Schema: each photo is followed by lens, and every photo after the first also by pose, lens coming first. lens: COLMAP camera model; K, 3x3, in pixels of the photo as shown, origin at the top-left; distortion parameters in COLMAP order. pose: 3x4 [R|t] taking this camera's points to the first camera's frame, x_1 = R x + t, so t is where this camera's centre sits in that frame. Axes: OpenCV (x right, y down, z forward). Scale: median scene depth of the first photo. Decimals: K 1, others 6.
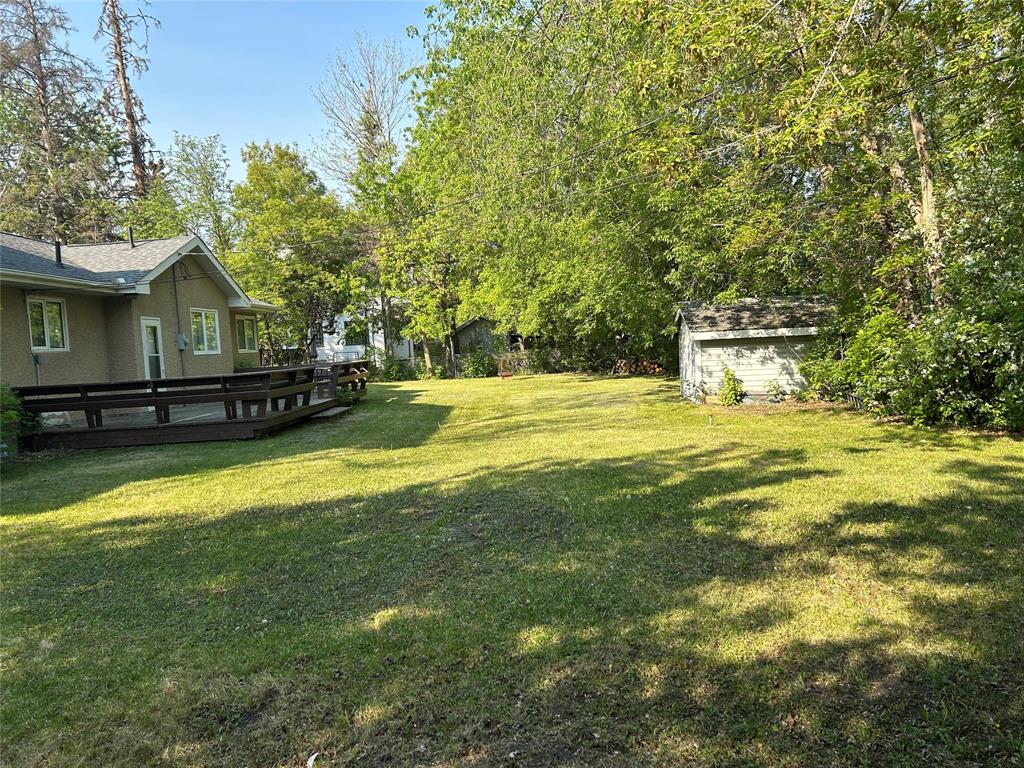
lens RADIAL K [[766.9, 0, 509.4], [0, 766.9, 383.0], [0, 0, 1]] dist [0.048886, -0.053660]
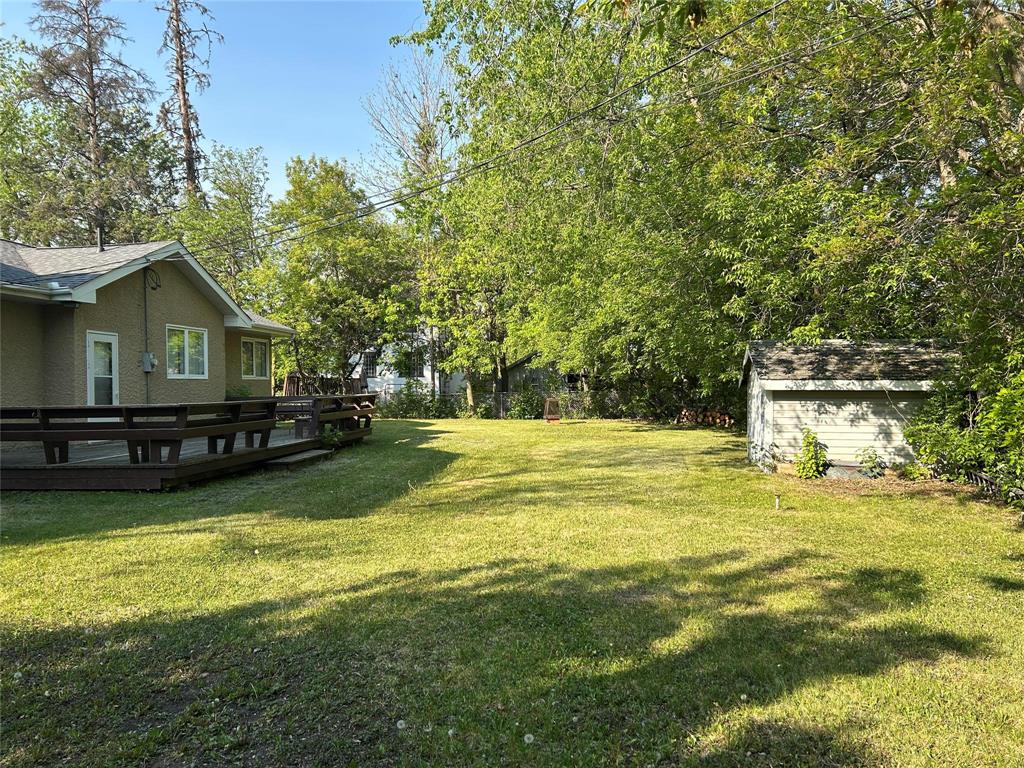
lens RADIAL K [[770.4, 0, 512.0], [0, 770.4, 384.0], [0, 0, 1]] dist [0.036348, -0.037159]
pose [[0.993666, 0.047517, -0.101837, 0.061535], [-0.052351, 0.997599, -0.045335, -0.011634], [0.099438, 0.050379, 0.993768, 0.183910]]
